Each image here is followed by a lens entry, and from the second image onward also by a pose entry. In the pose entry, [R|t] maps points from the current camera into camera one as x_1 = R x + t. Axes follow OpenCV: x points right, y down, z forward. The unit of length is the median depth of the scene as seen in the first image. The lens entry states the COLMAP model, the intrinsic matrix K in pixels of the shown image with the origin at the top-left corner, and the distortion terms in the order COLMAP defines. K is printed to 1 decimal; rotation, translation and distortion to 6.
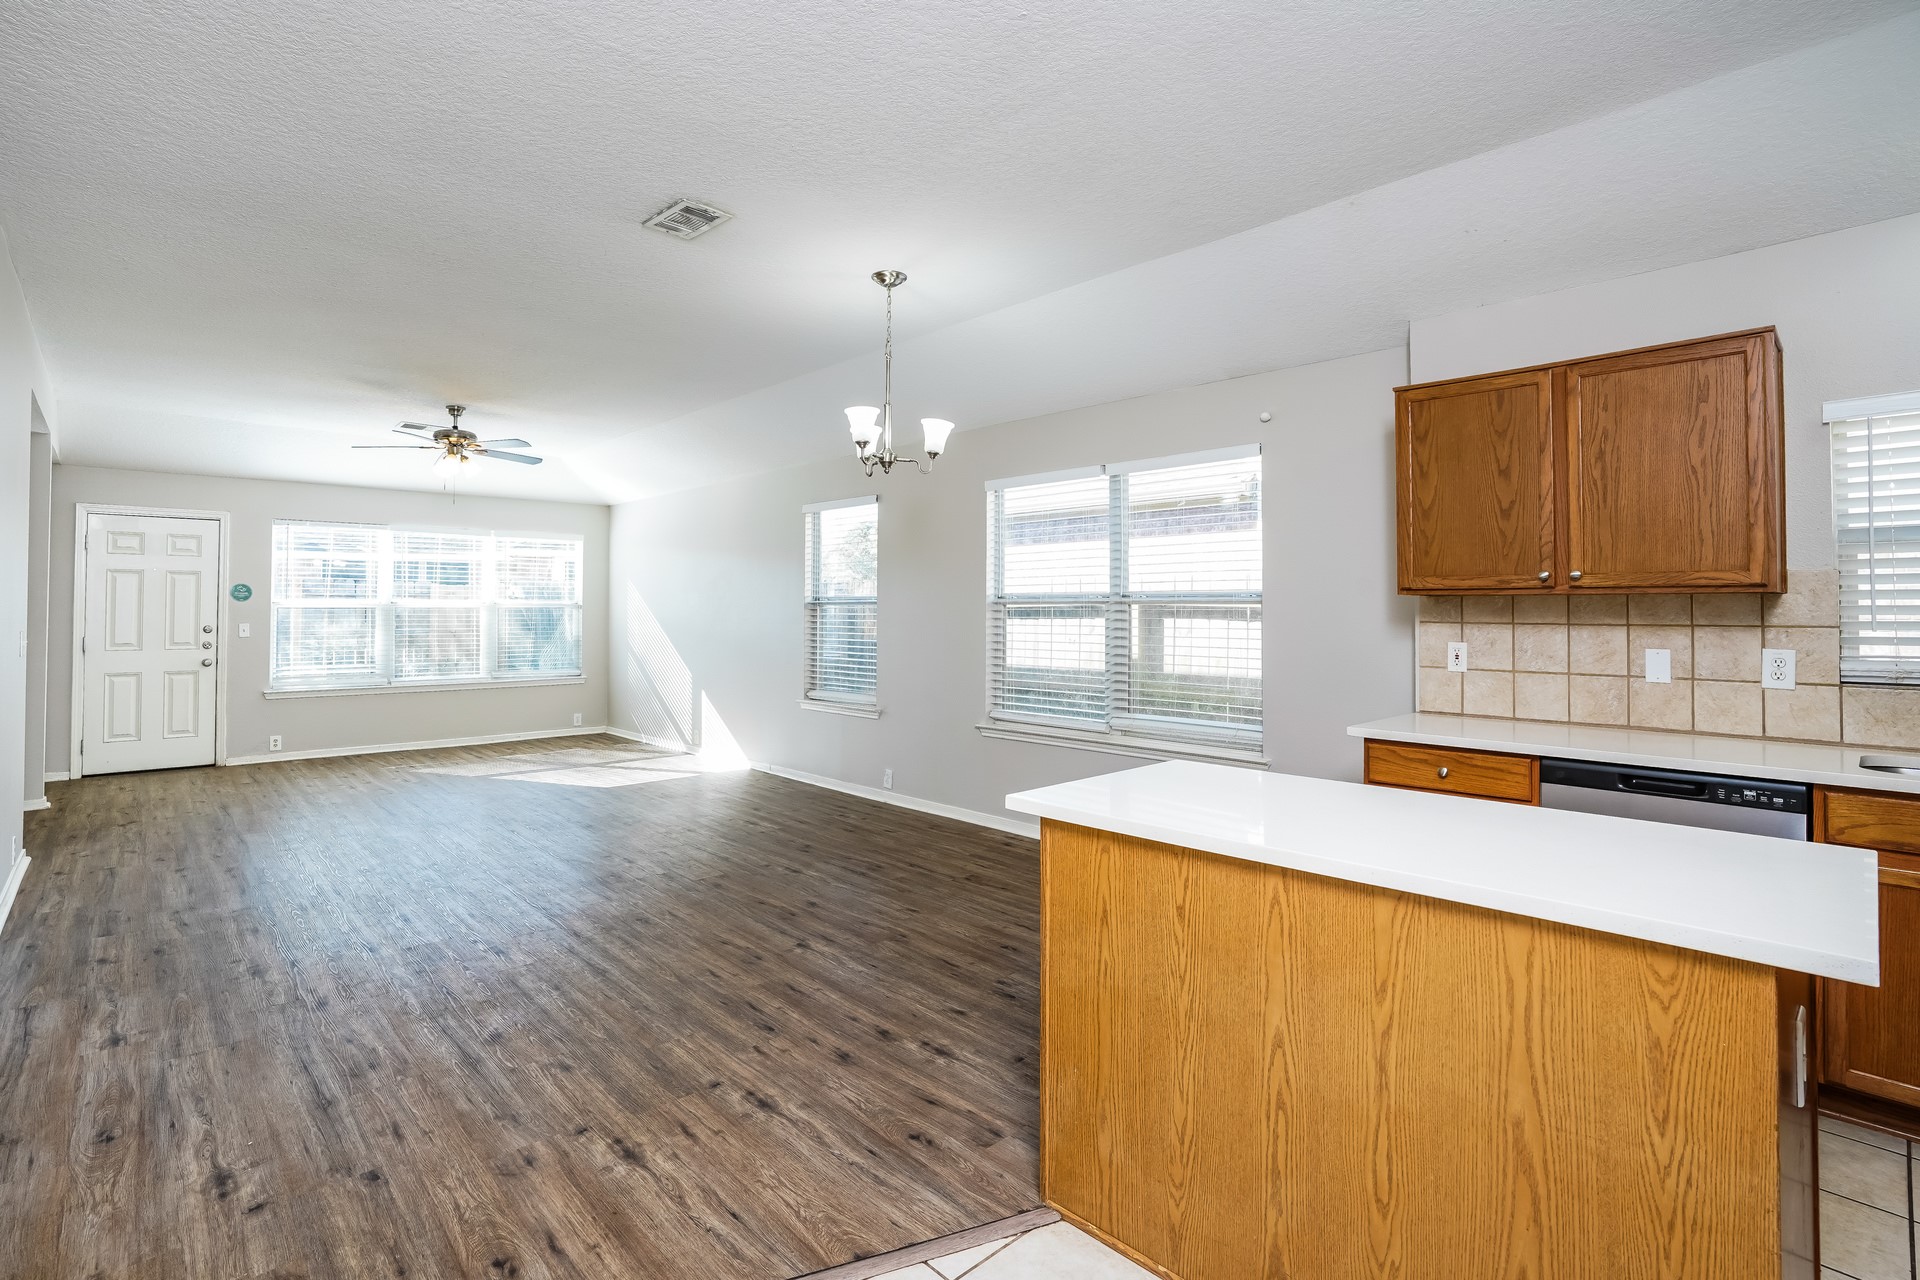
lens RADIAL K [[919.1, 0, 947.1], [0, 919.1, 610.1], [0, 0, 1]] dist [-0.065524, 0.025424]
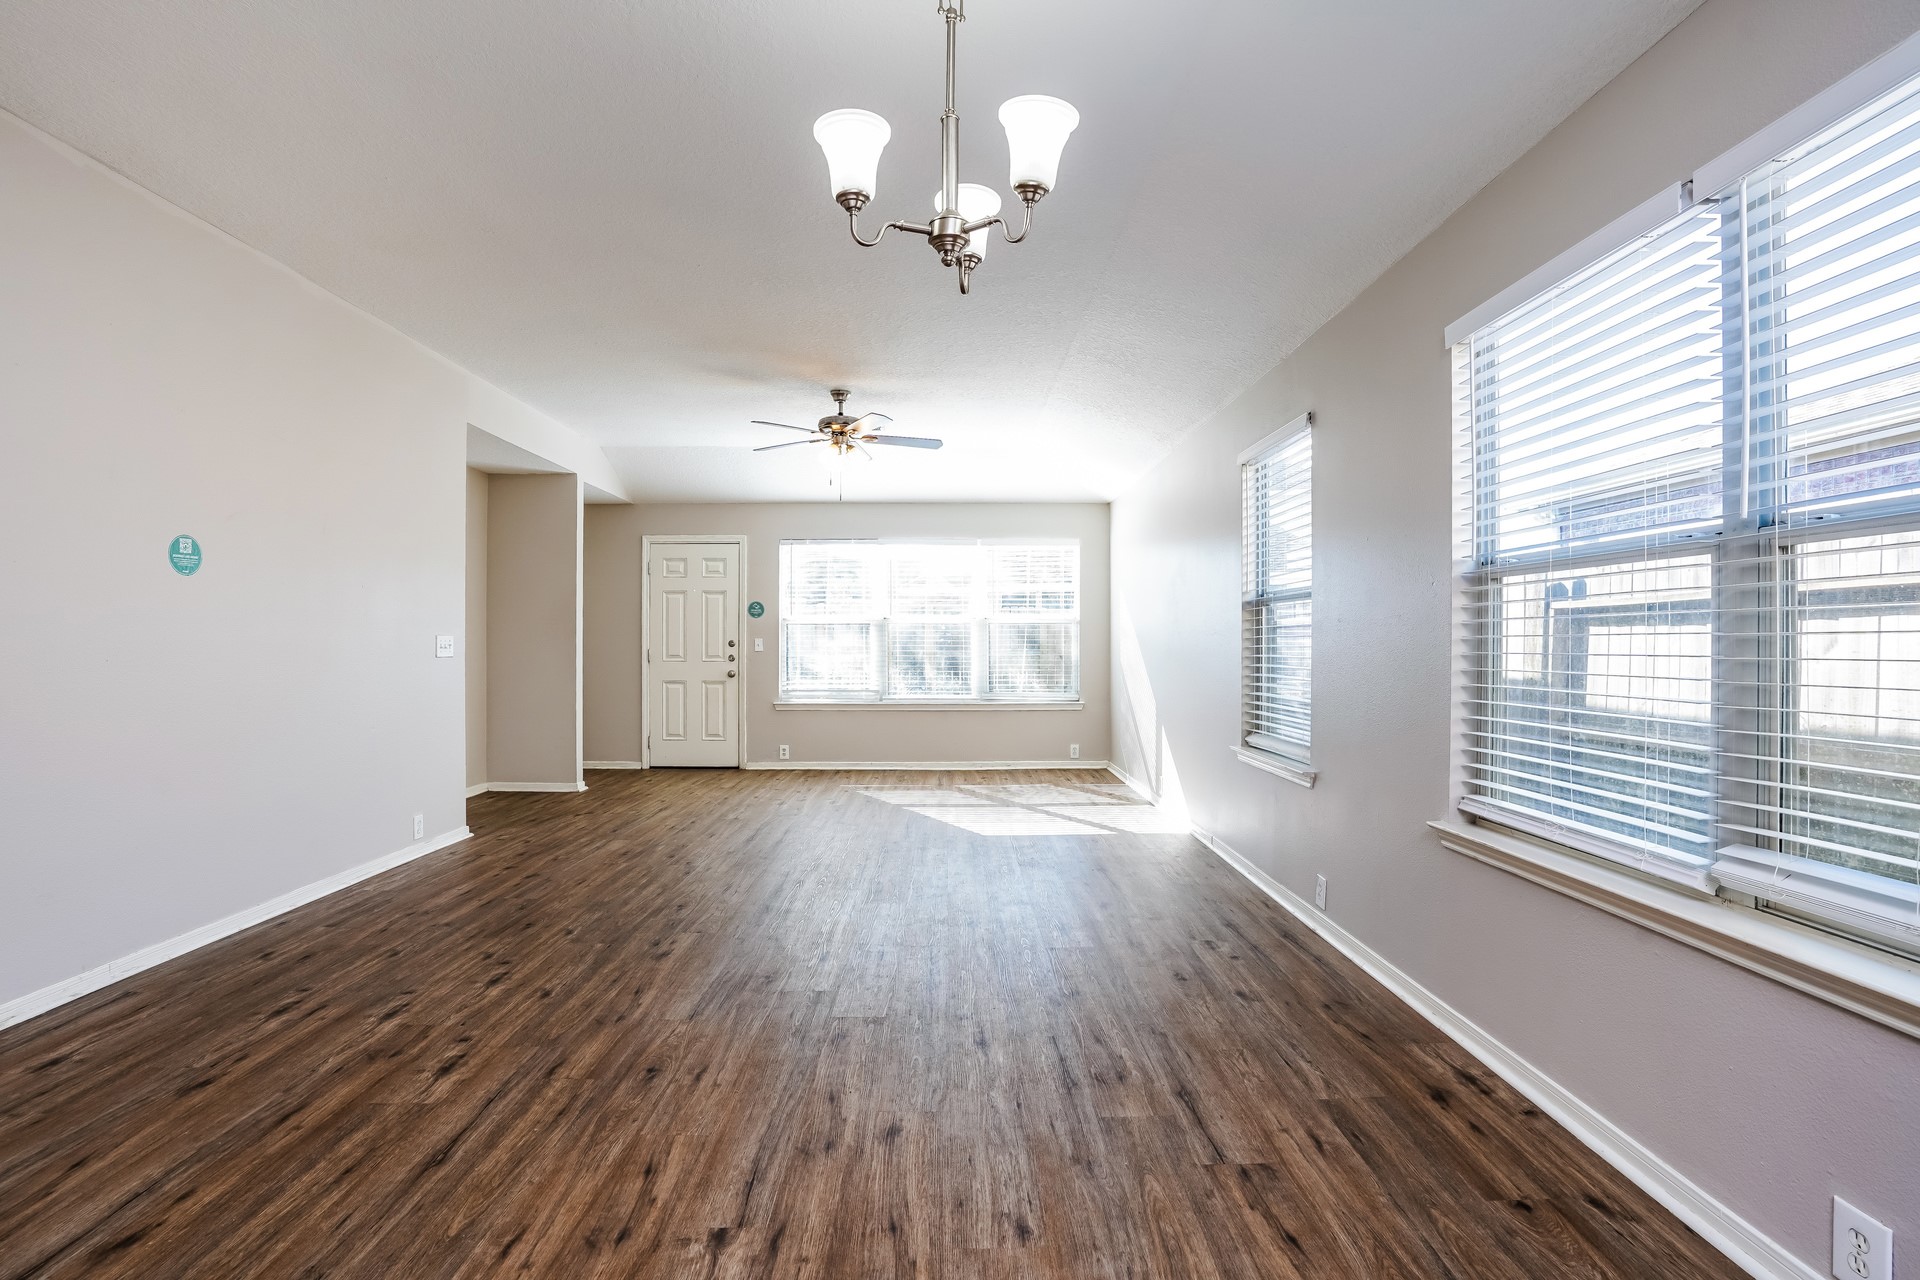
lens RADIAL K [[914.4, 0, 953.7], [0, 914.4, 650.4], [0, 0, 1]] dist [-0.062027, 0.025446]
pose [[0.737621, 0.005741, -0.675191, 0.250682], [-0.000162, 0.999965, 0.008326, 0.040644], [0.675215, -0.006032, 0.737596, 0.694857]]
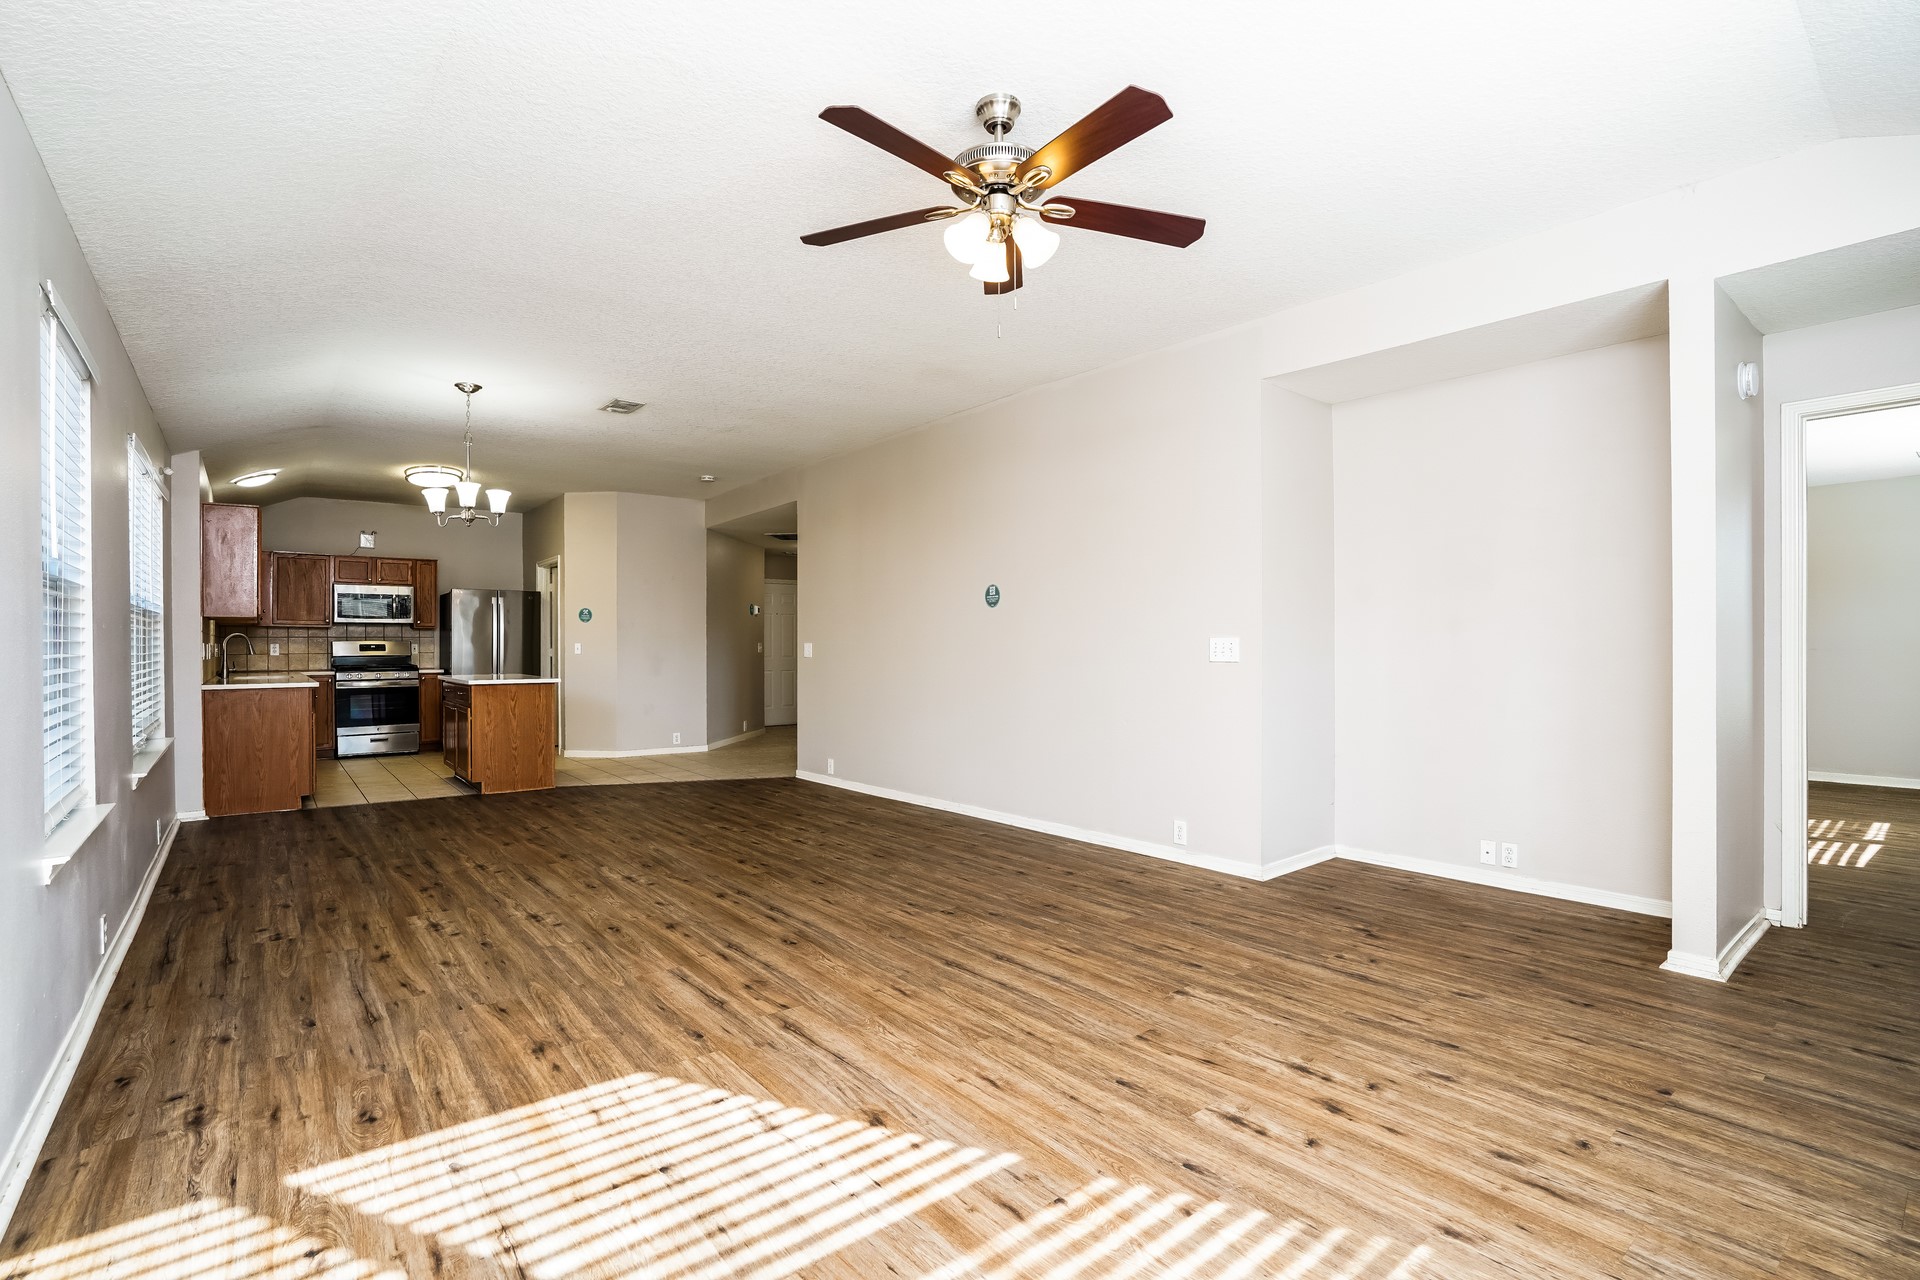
lens RADIAL K [[895.4, 0, 946.3], [0, 895.4, 639.7], [0, 0, 1]] dist [-0.055075, 0.027849]
pose [[-0.997067, 0.004049, 0.076428, -0.951970], [0.003835, 0.999988, -0.002938, 0.034256], [-0.076439, -0.002636, -0.997071, 2.409514]]
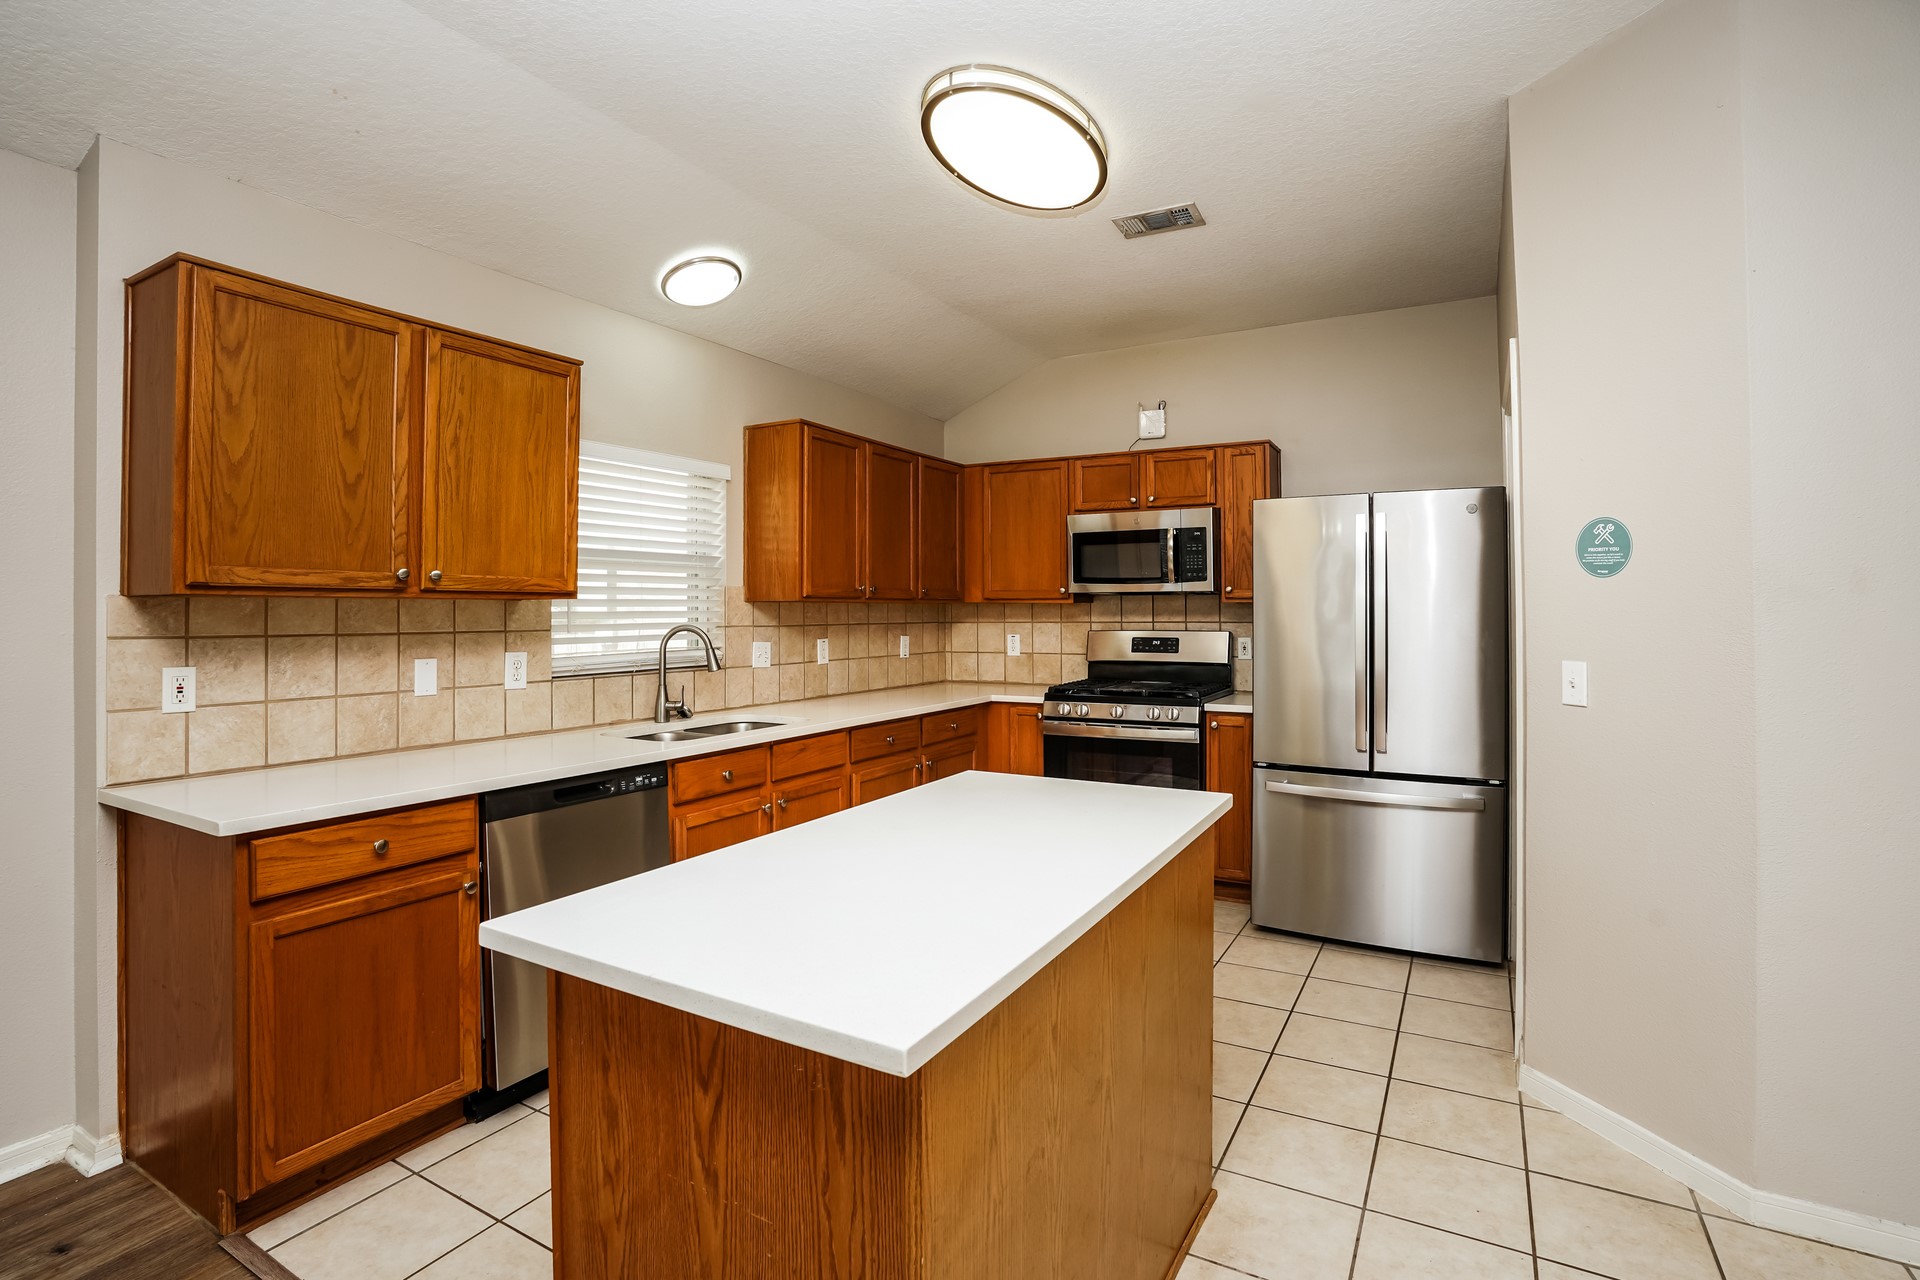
lens RADIAL K [[919.1, 0, 947.1], [0, 919.1, 610.1], [0, 0, 1]] dist [-0.065524, 0.025424]
pose [[-0.294029, 0.000426, 0.955796, -0.198310], [0.001350, 0.999999, -0.000031, -0.004793], [-0.955796, 0.001281, -0.294029, 0.606543]]
